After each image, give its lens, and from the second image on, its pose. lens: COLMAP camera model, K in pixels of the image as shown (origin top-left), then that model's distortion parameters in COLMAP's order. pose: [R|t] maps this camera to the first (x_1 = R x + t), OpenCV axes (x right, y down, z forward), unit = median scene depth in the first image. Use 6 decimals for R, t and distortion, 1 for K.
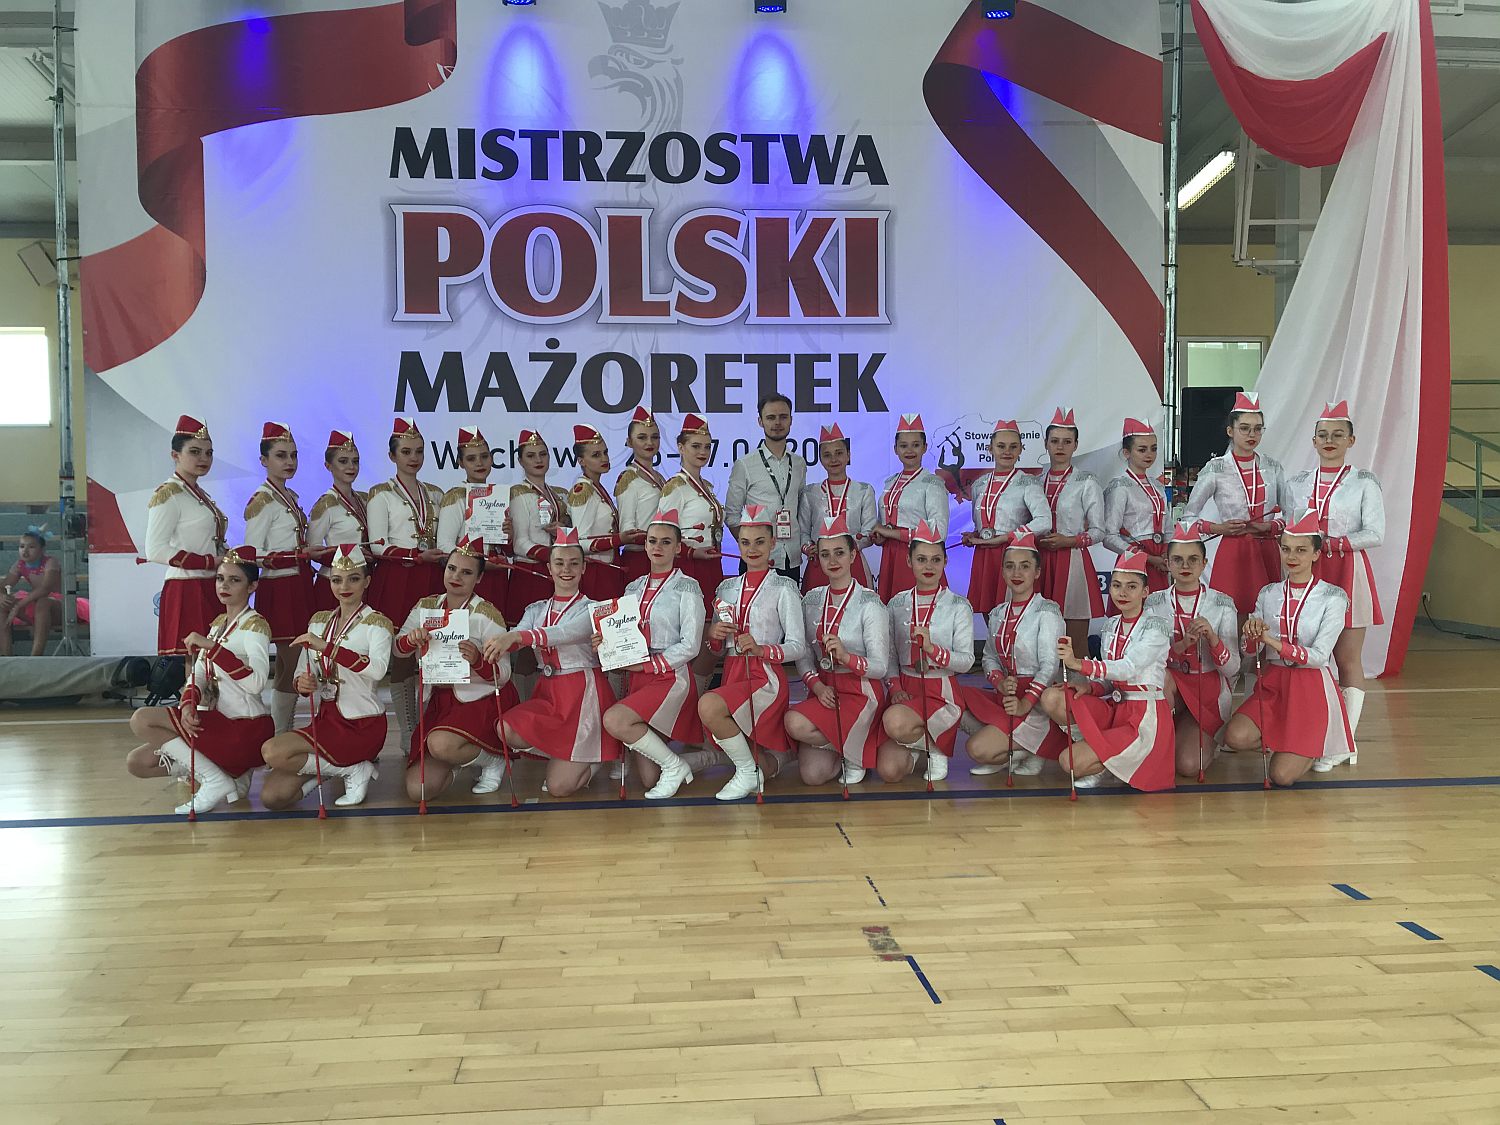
lens RADIAL K [[1239.6, 0, 721.8], [0, 1239.6, 567.1], [0, 0, 1]] dist [0.038815, -0.054396]
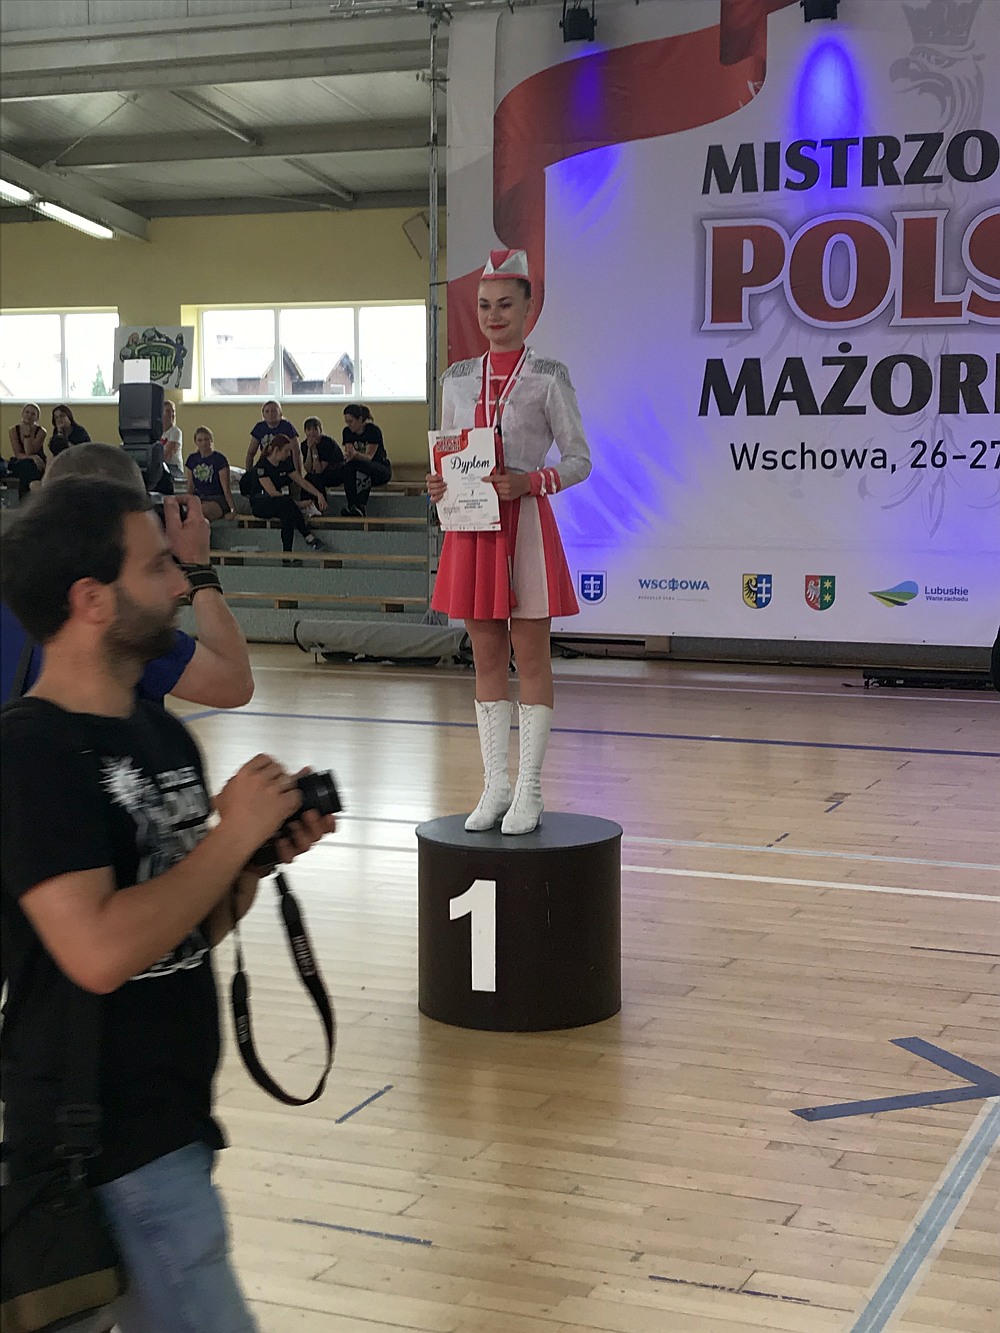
lens RADIAL K [[2265.3, 0, 512.5], [0, 2265.3, 744.2], [0, 0, 1]] dist [0.069095, 0.000000]
pose [[0.892996, 0.065062, -0.445337, 0.479476], [-0.027934, 0.995600, 0.089439, -0.013703], [0.449197, -0.067428, 0.890885, -0.826962]]
